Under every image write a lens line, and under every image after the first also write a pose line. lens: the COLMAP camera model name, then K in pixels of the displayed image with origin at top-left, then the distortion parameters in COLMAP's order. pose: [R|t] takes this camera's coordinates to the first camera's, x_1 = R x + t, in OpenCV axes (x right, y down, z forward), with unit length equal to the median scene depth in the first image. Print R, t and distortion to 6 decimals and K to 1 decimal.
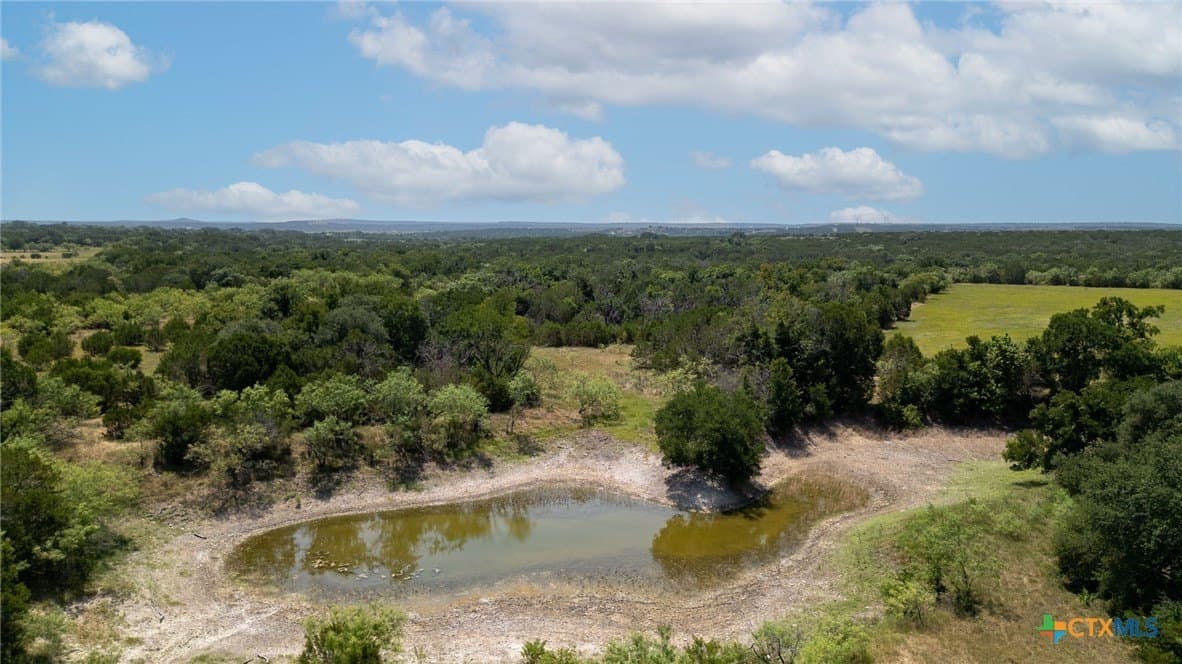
lens RADIAL K [[873.4, 0, 589.8], [0, 873.4, 328.8], [0, 0, 1]] dist [0.048947, -0.021266]
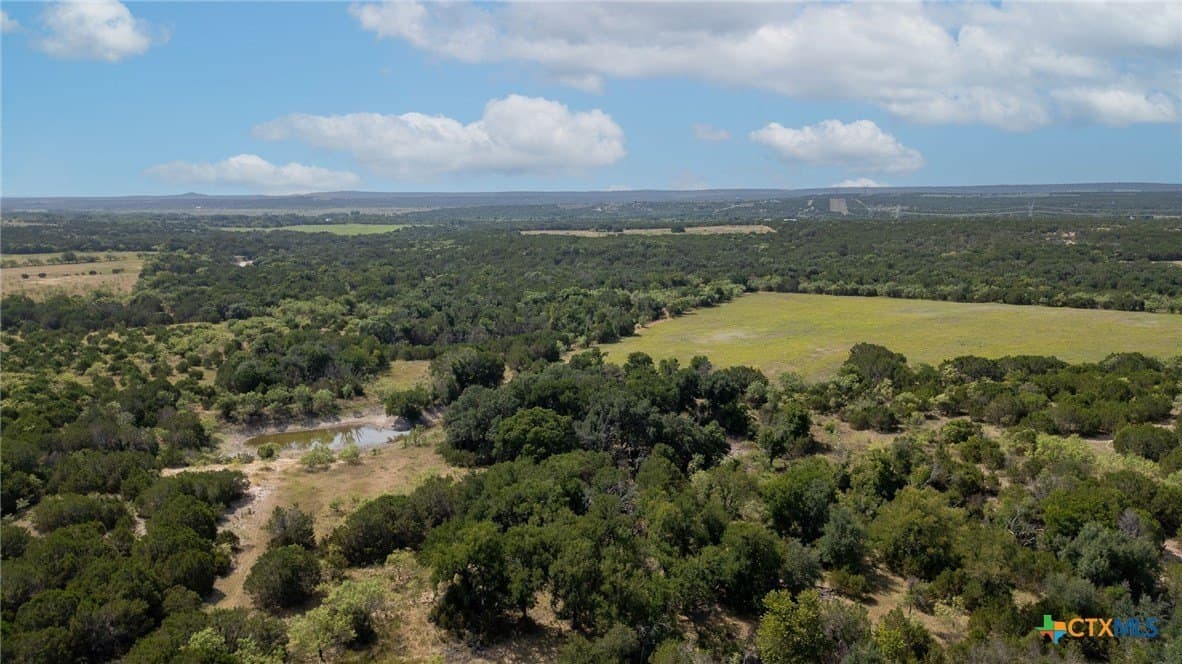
lens RADIAL K [[873.4, 0, 593.7], [0, 873.4, 334.3], [0, 0, 1]] dist [0.048947, -0.021266]
pose [[0.999873, -0.014119, -0.007433, 0.566655], [0.014445, 0.998843, 0.045860, -0.175489], [0.006777, -0.045961, 0.998920, -1.381613]]
